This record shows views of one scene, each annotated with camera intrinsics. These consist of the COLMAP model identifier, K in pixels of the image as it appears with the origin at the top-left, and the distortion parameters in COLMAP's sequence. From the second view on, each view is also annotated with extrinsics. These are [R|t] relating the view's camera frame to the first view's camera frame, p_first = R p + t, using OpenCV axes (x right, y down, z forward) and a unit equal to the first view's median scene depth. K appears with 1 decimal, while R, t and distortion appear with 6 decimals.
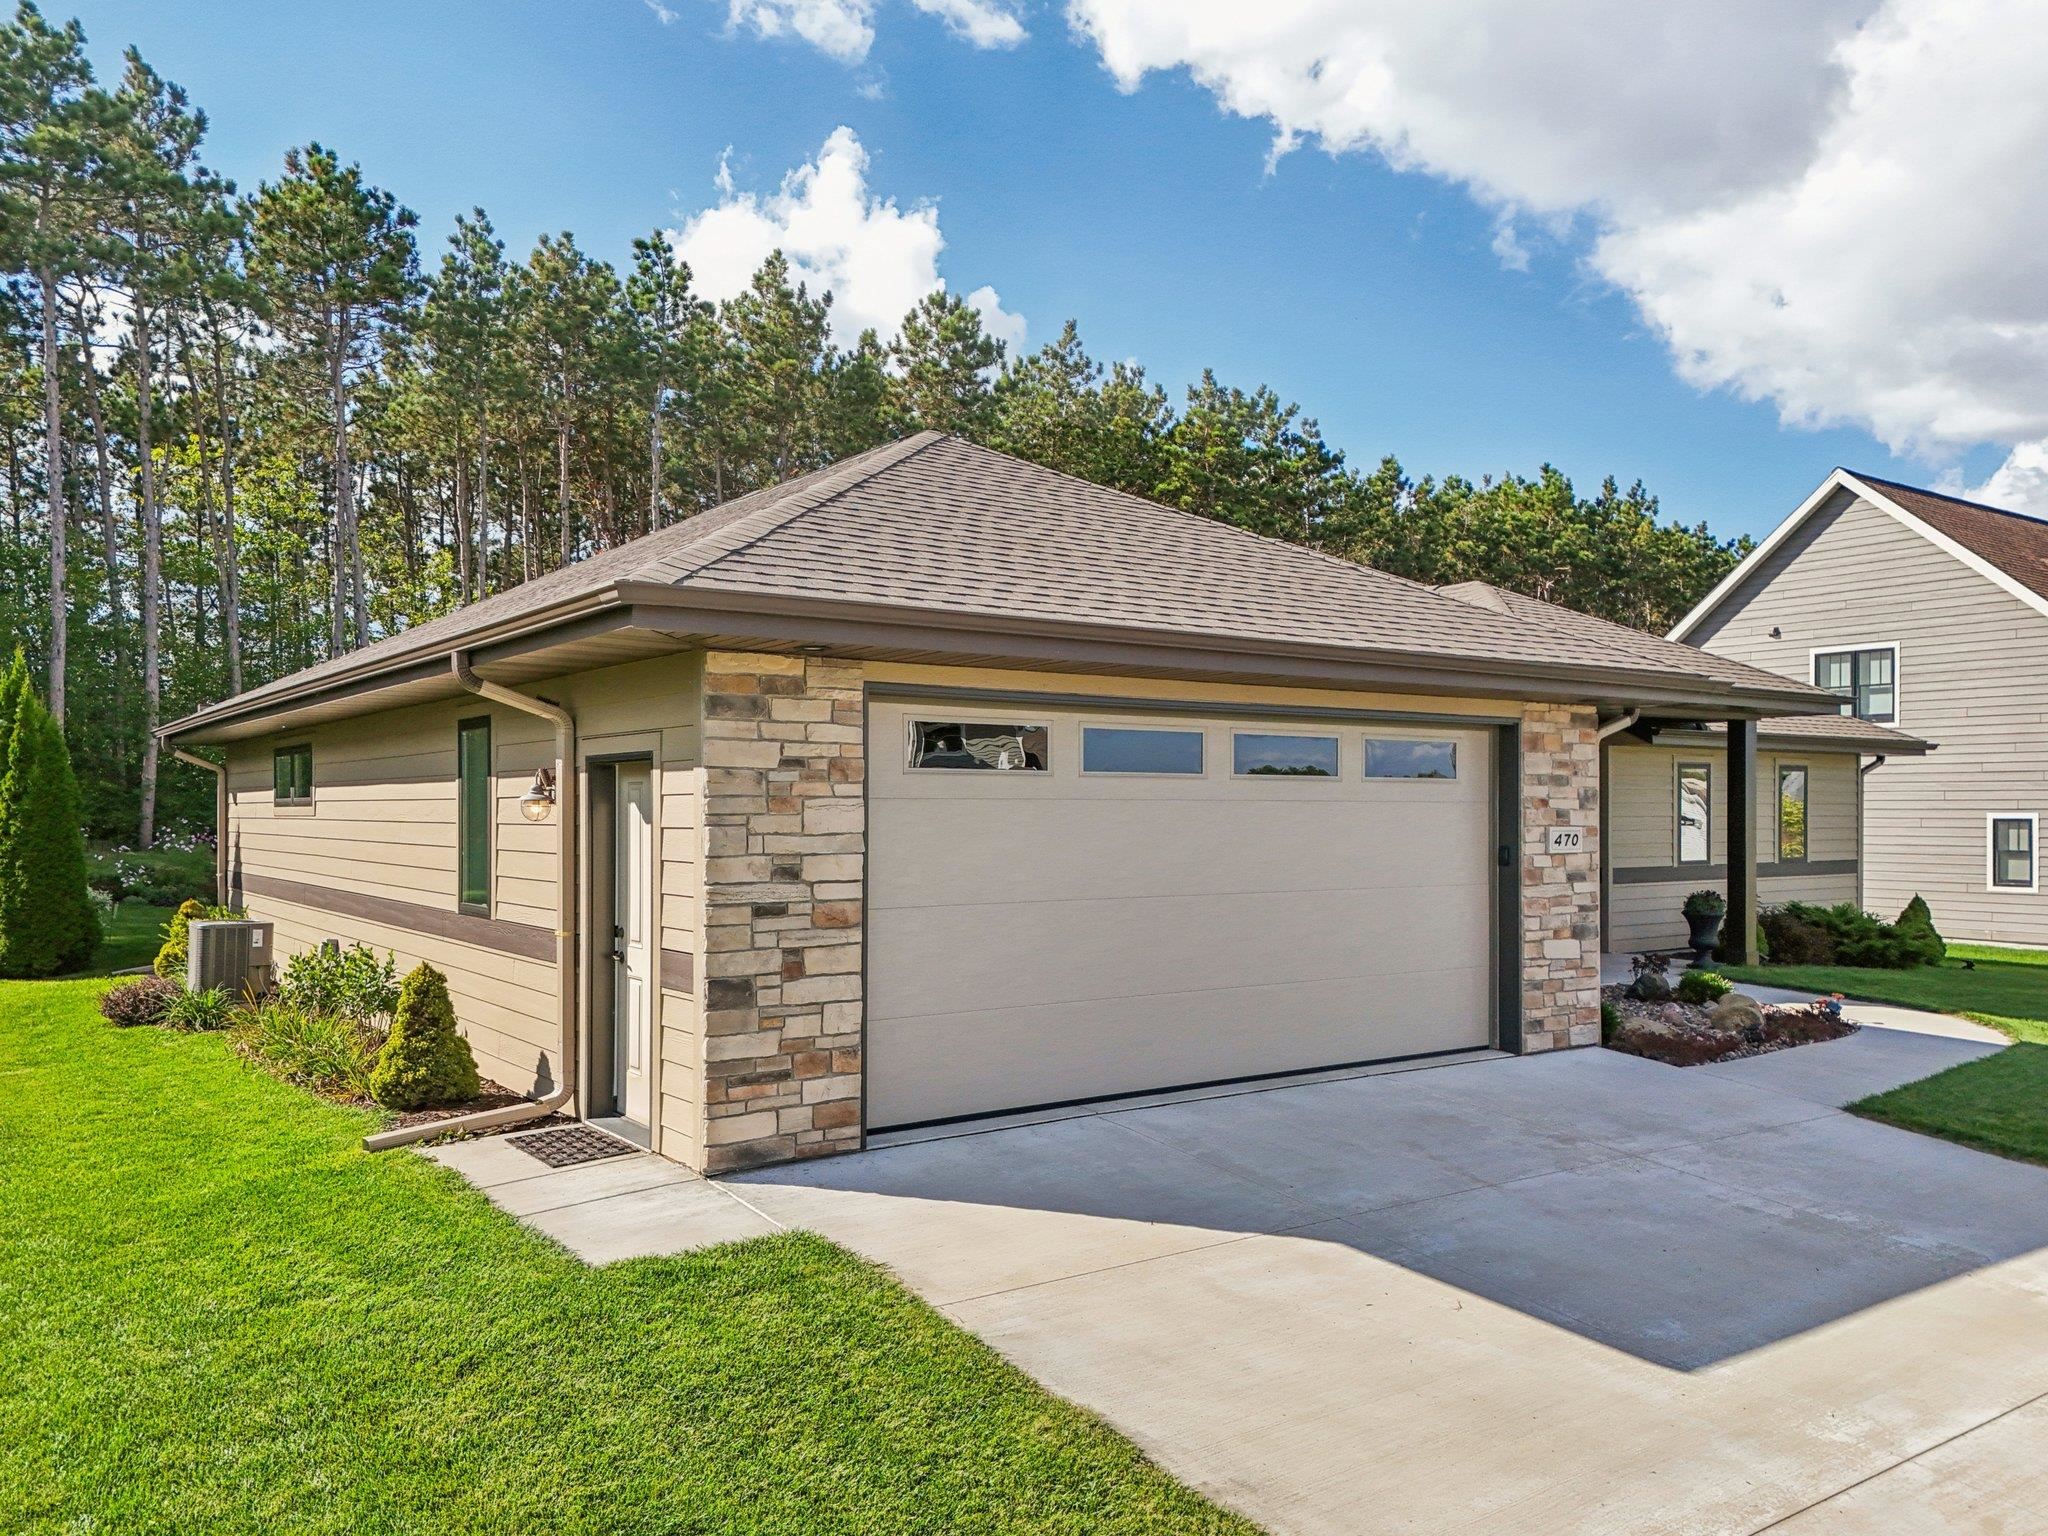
lens RADIAL K [[1509.1, 0, 1020.7], [0, 1509.1, 771.4], [0, 0, 1]] dist [0.066997, -0.032590]
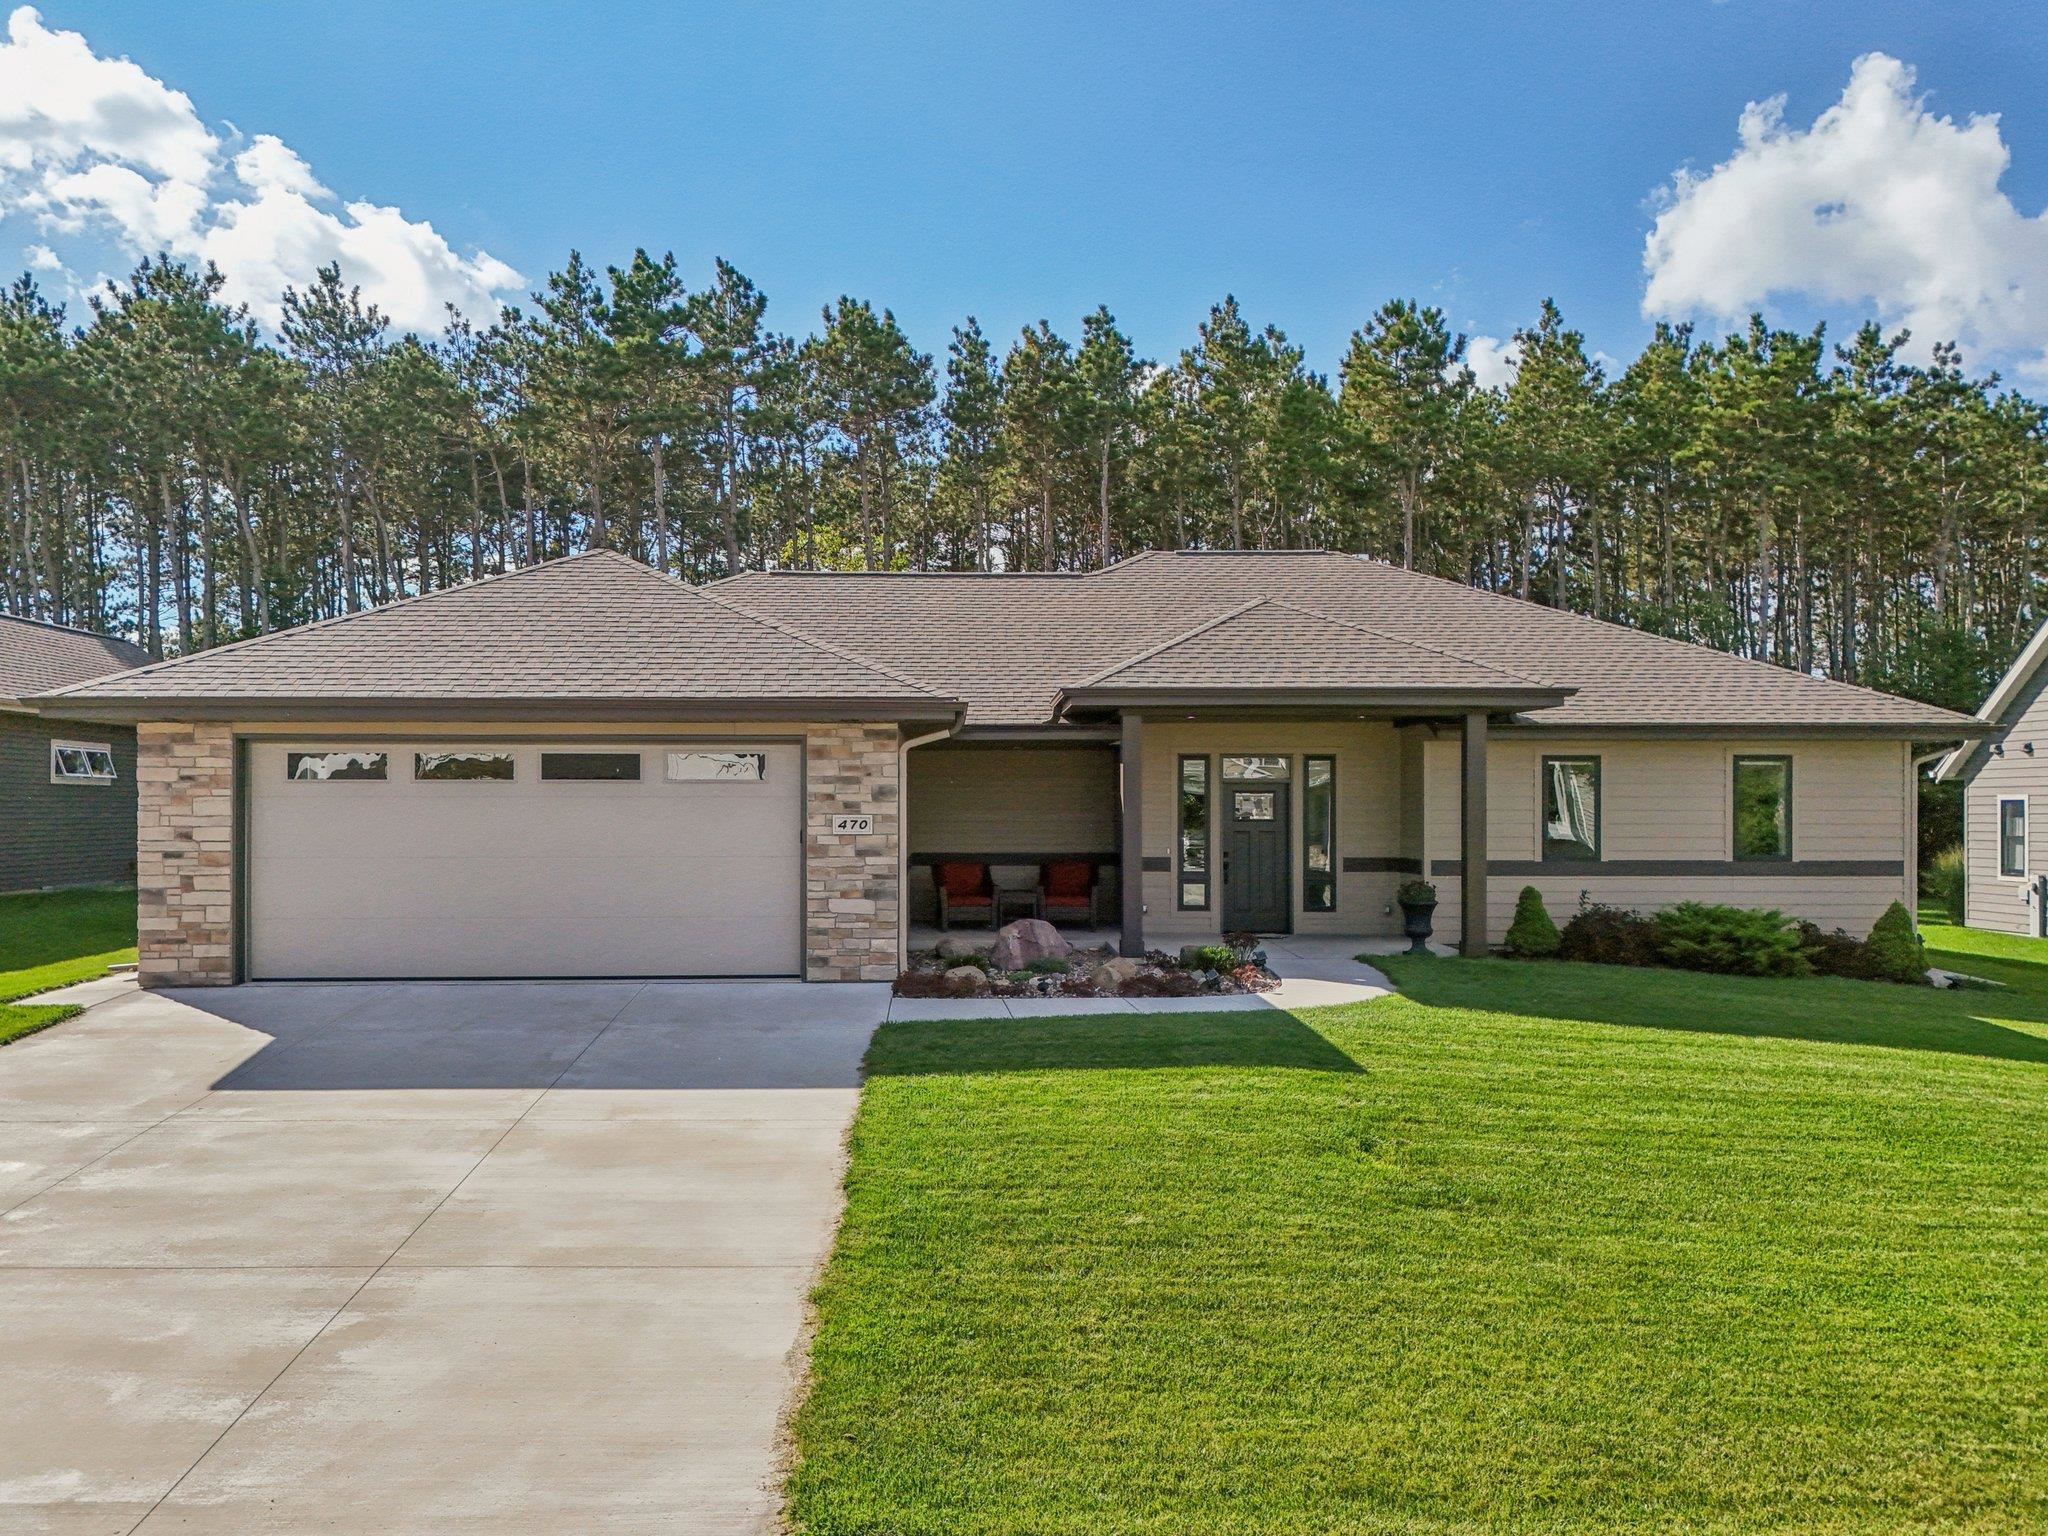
lens RADIAL K [[1509.1, 0, 991.7], [0, 1509.1, 786.8], [0, 0, 1]] dist [0.066997, -0.032590]
pose [[0.834975, -0.009134, -0.550213, 1.184613], [0.014800, 0.999873, 0.005861, 0.005887], [0.550089, -0.013037, 0.835004, -0.038296]]
